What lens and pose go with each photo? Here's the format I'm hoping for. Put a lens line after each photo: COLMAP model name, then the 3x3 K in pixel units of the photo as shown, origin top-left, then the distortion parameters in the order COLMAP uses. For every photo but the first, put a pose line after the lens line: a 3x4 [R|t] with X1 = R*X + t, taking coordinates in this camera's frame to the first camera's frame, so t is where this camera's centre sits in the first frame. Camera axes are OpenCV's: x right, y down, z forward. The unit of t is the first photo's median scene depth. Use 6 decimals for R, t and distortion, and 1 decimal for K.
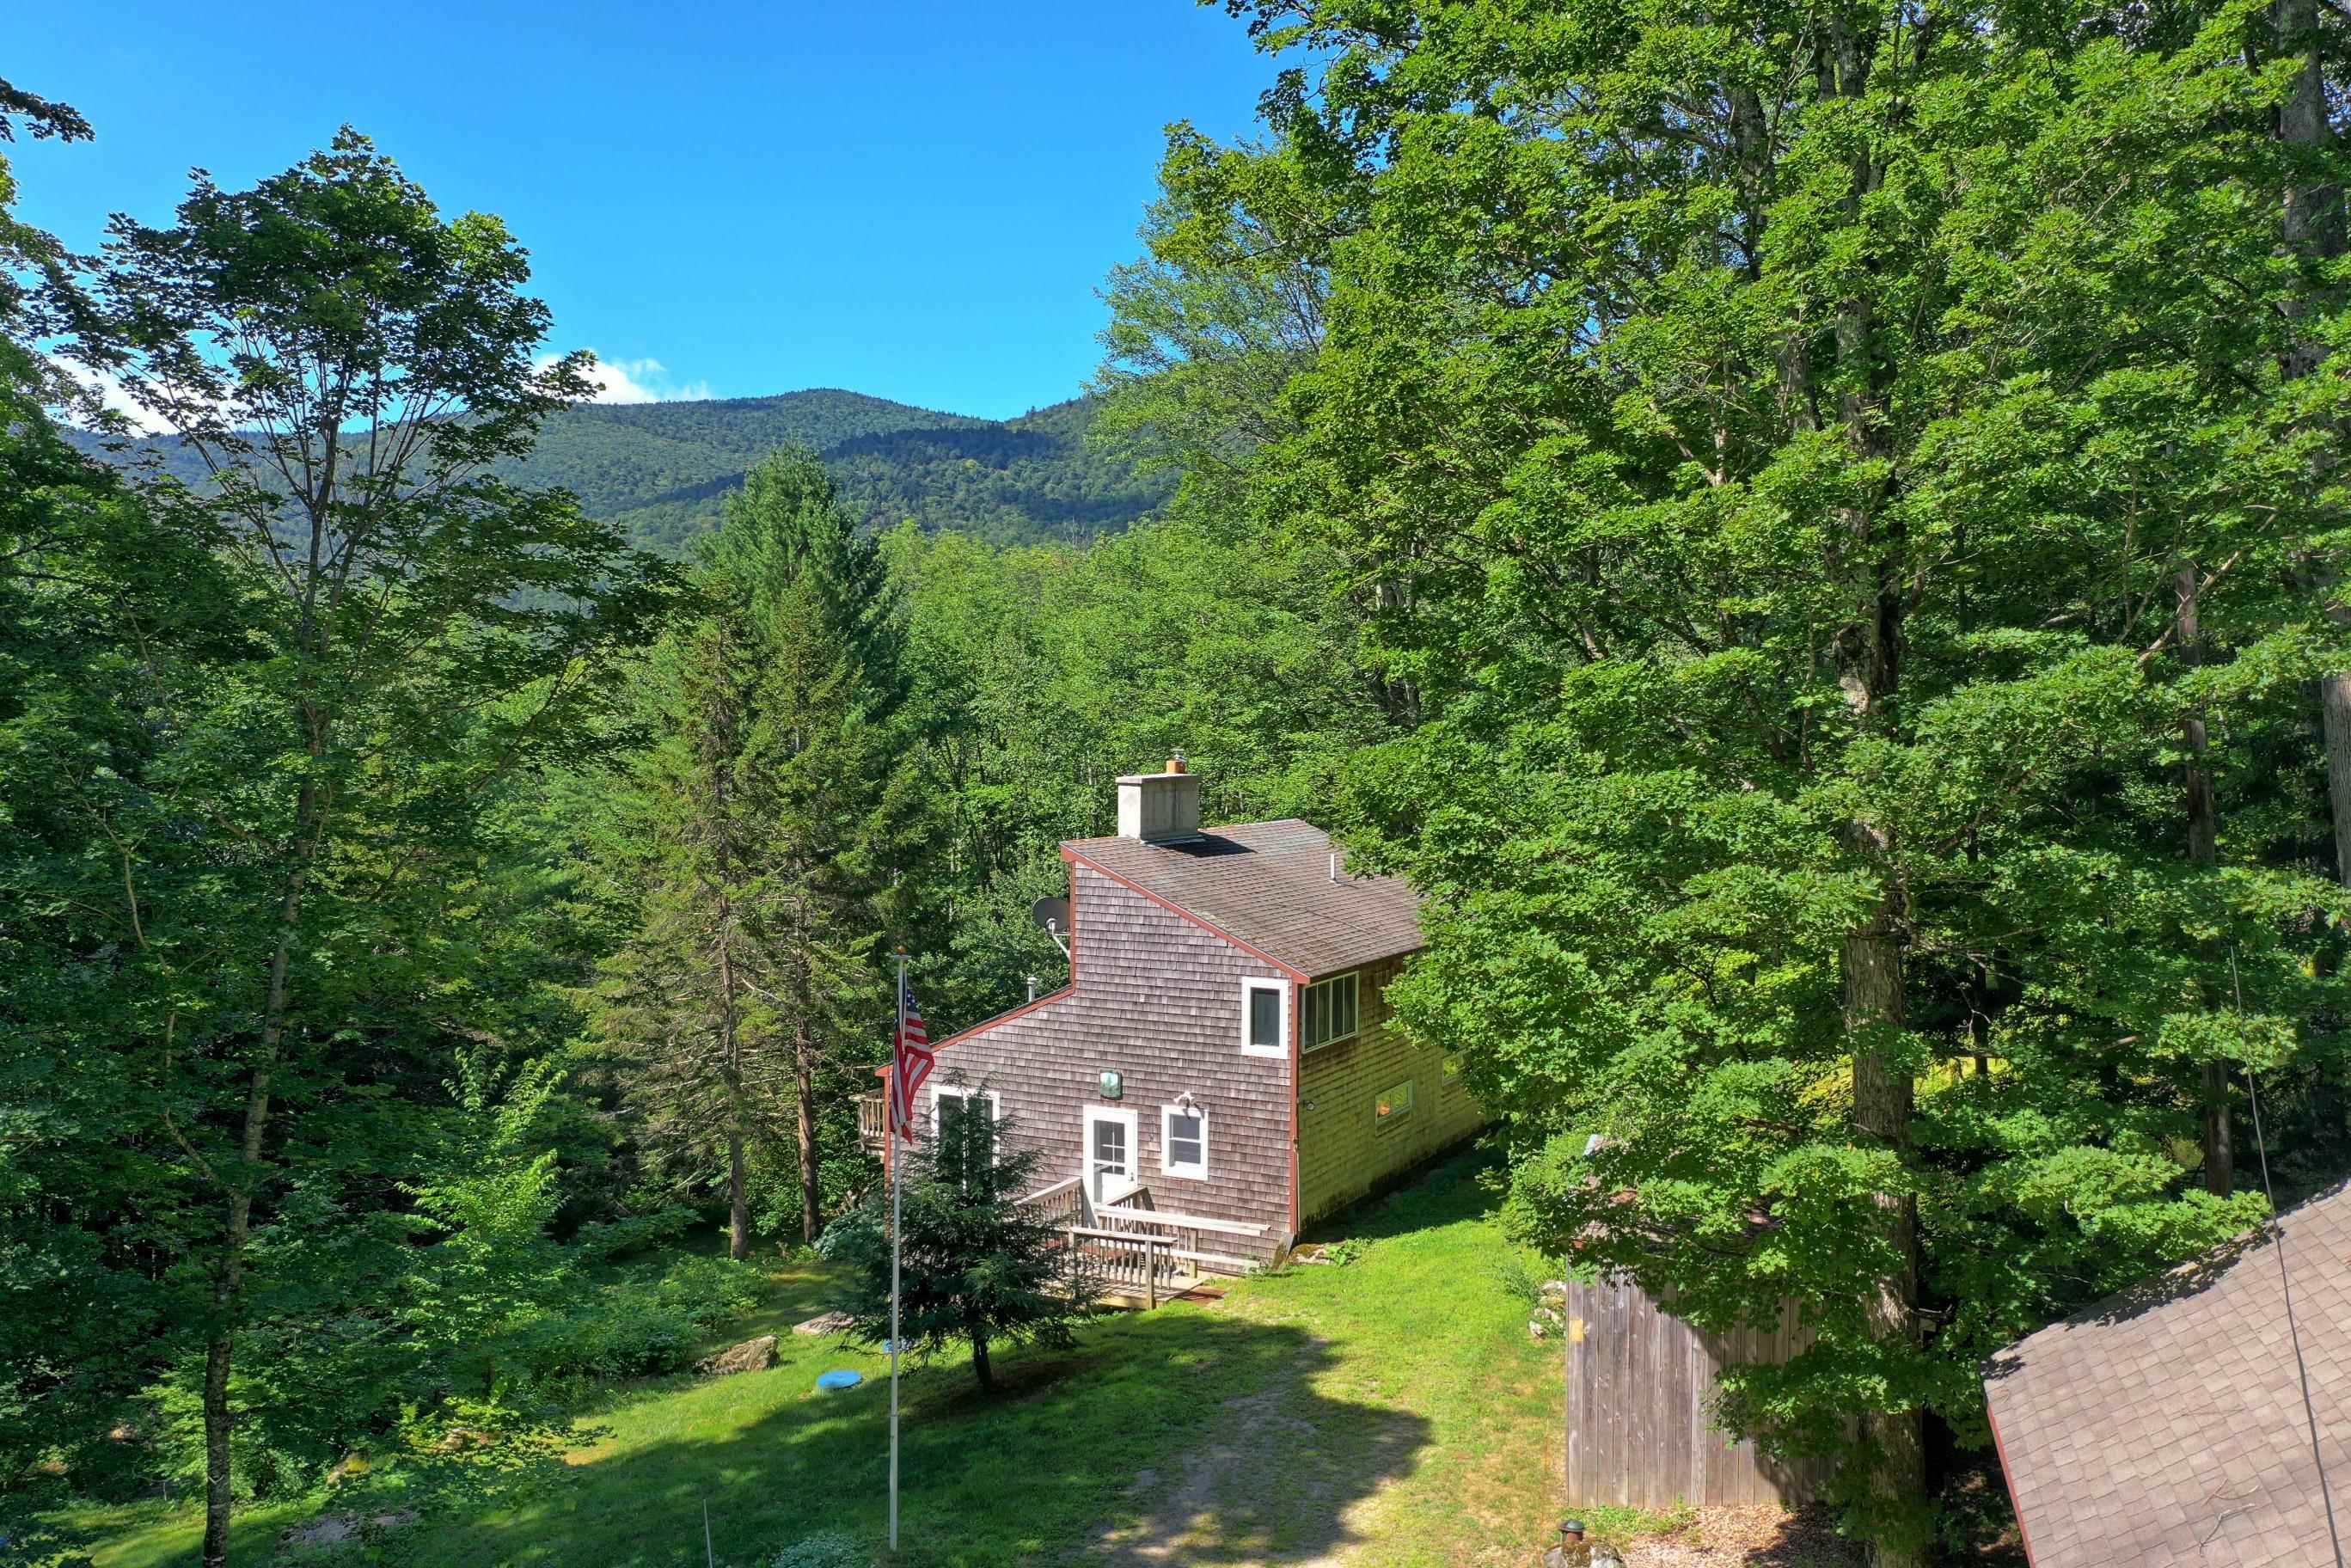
lens RADIAL K [[1864.7, 0, 1173.1], [0, 1864.7, 776.0], [0, 0, 1]] dist [0.000655, 0.004428]
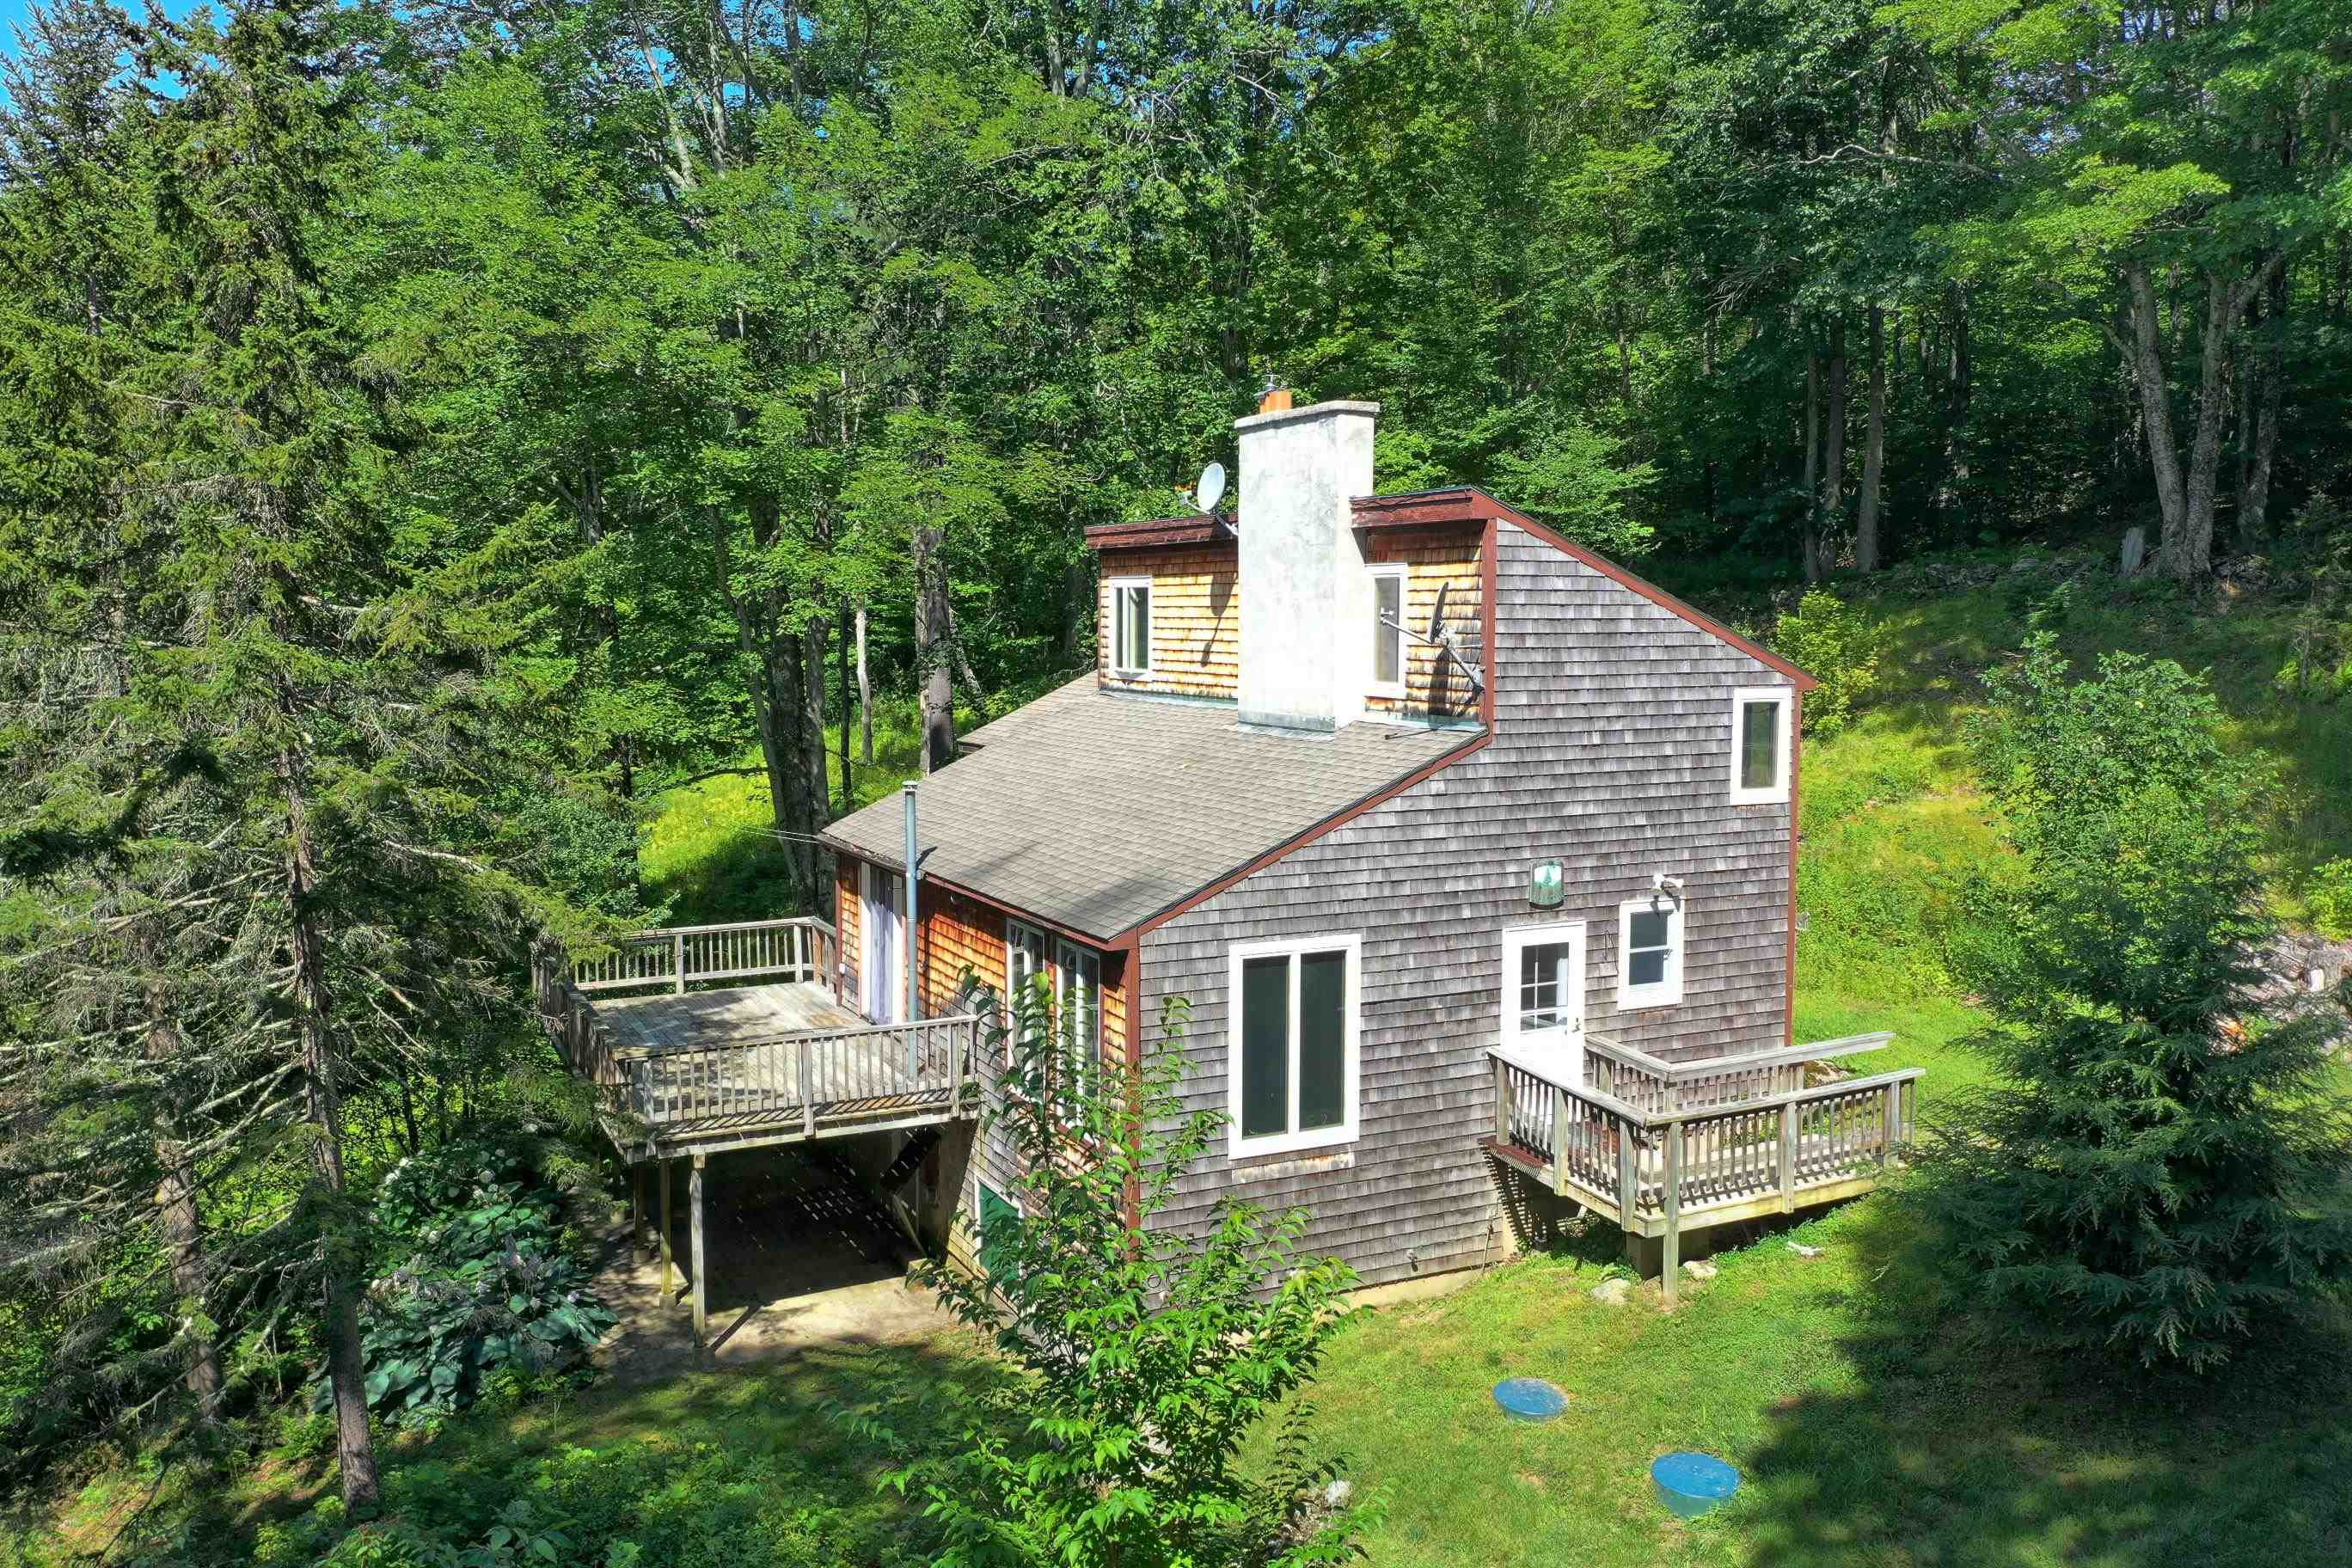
lens RADIAL K [[1865.5, 0, 1170.9], [0, 1865.5, 789.2], [0, 0, 1]] dist [0.000655, 0.004428]
pose [[0.594469, -0.078323, 0.800295, -0.609684], [0.023482, 0.996512, 0.080084, 0.083845], [-0.803776, -0.028815, 0.594234, 0.750544]]
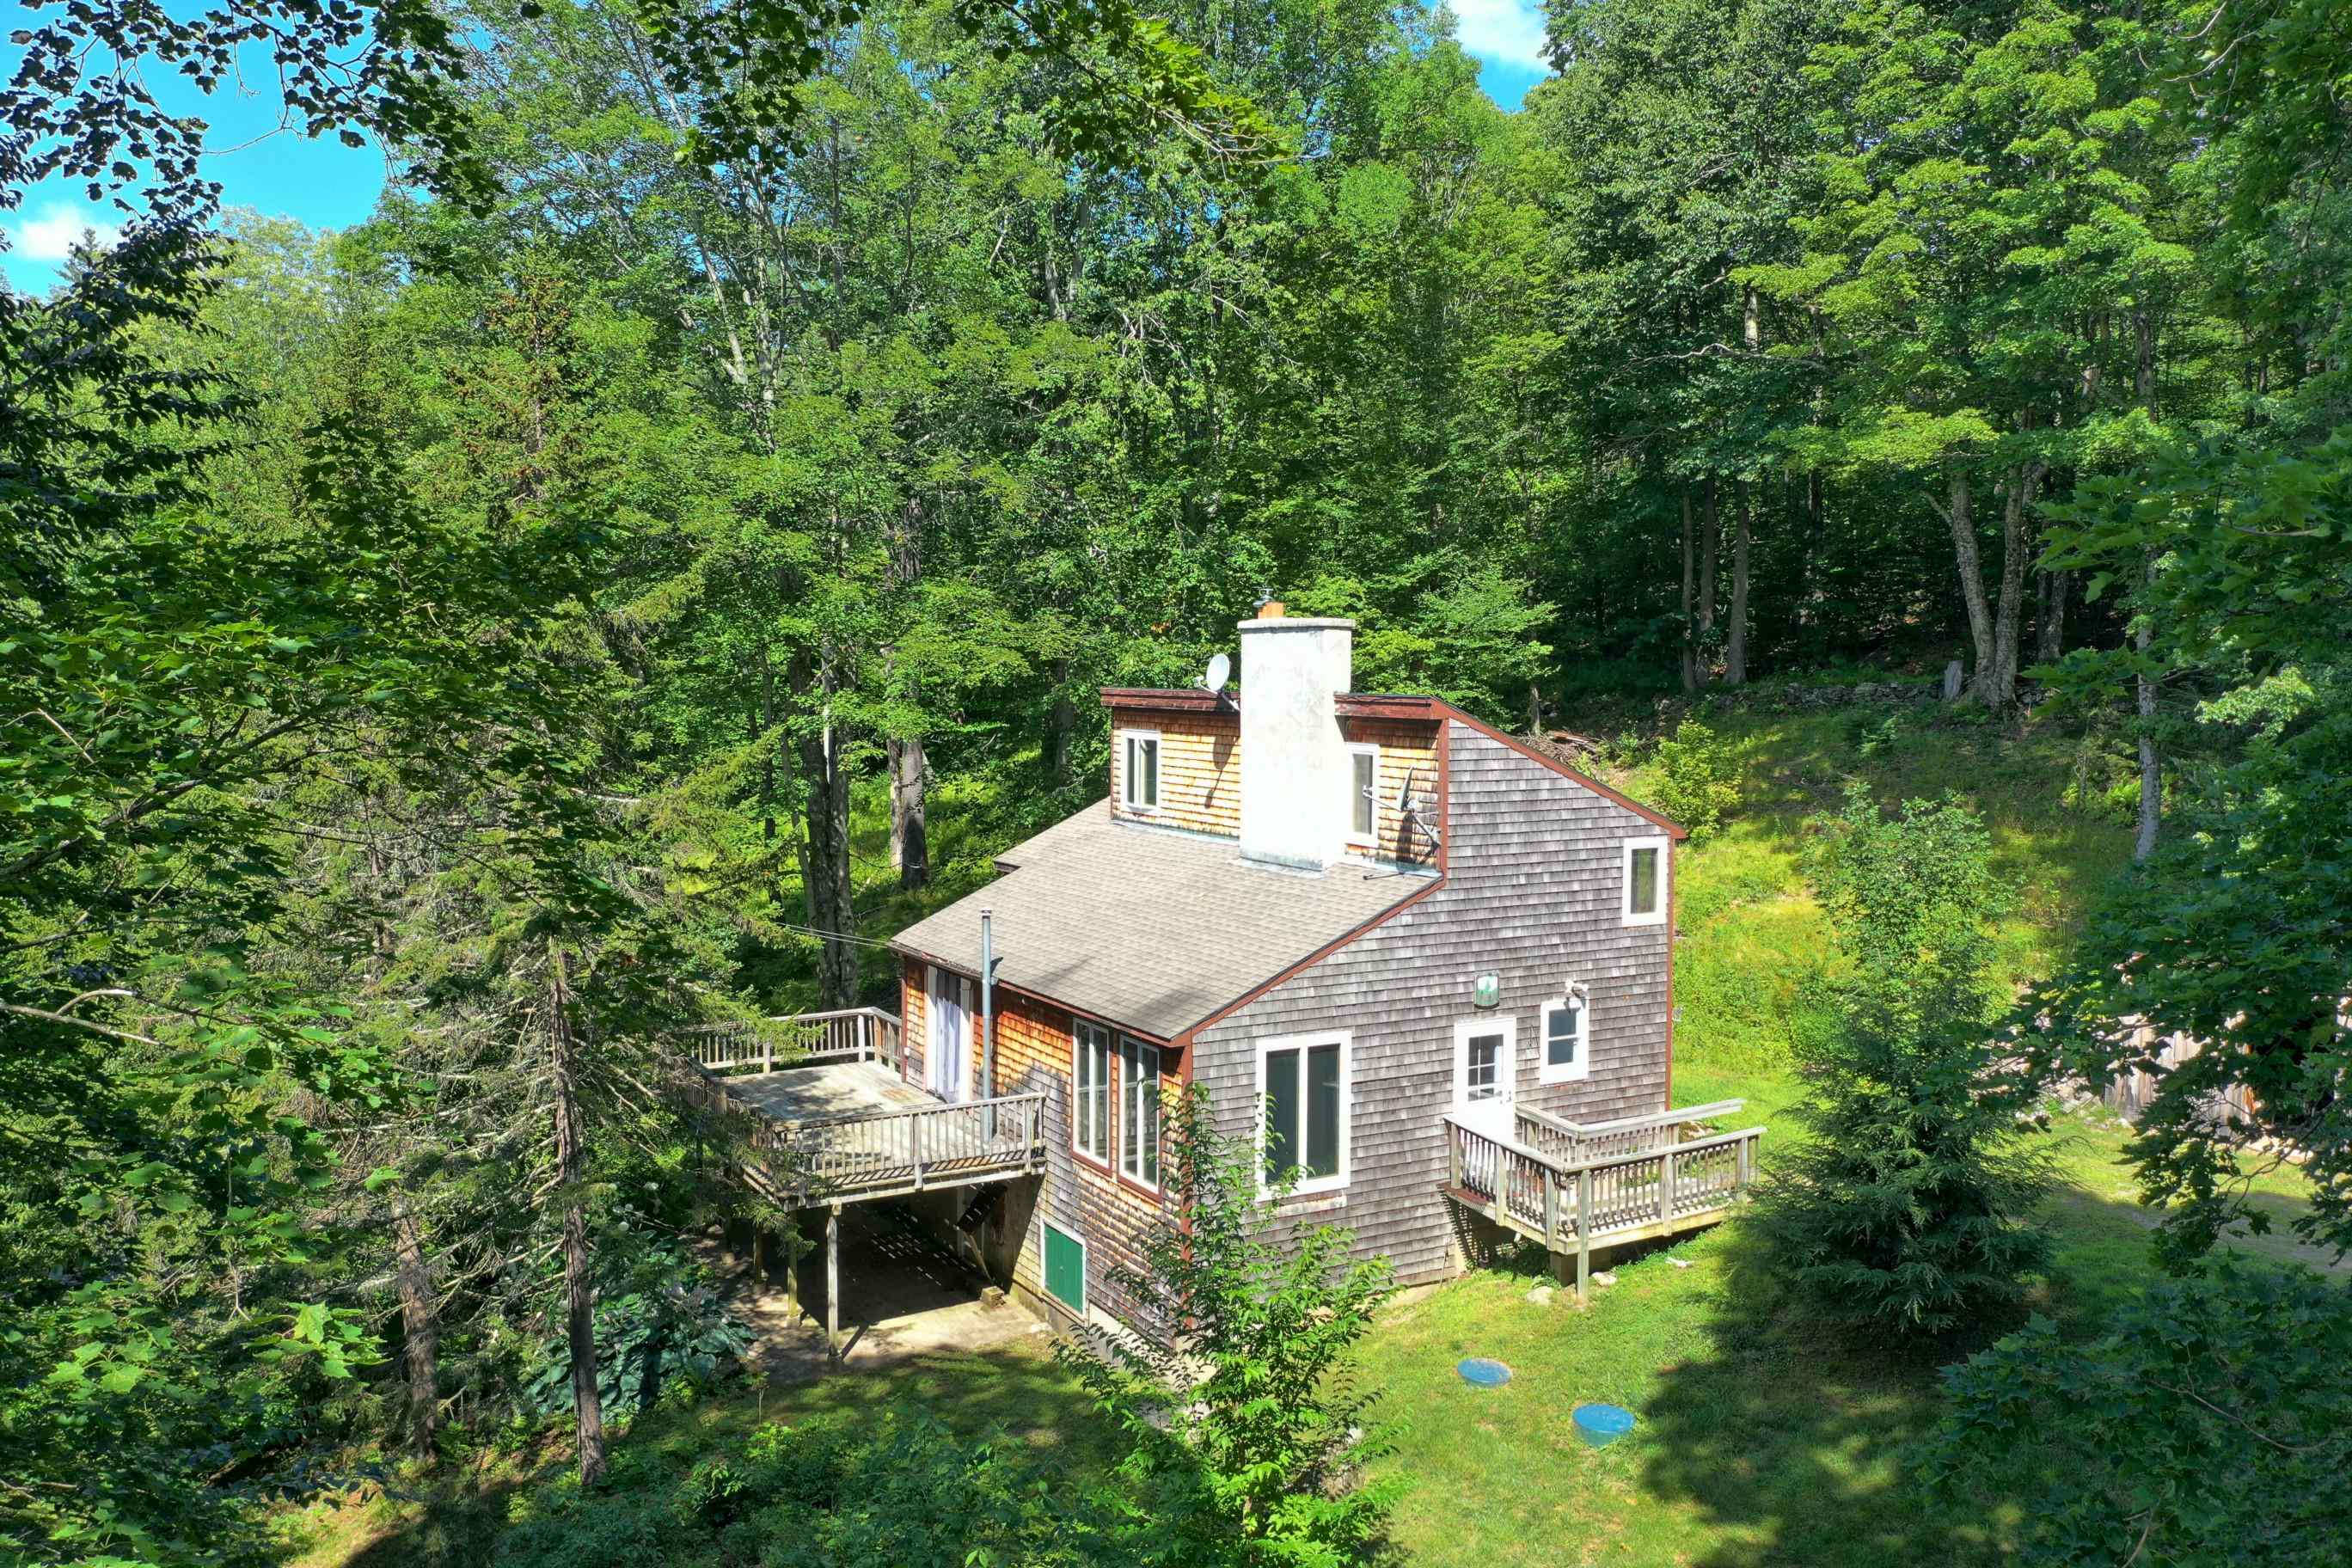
lens RADIAL K [[1865.5, 0, 1178.2], [0, 1865.5, 781.9], [0, 0, 1]] dist [0.000655, 0.004428]
pose [[0.546251, -0.053489, 0.835912, -0.800408], [0.020944, 0.998519, 0.050208, 0.031434], [-0.837360, -0.009919, 0.546562, 0.682374]]
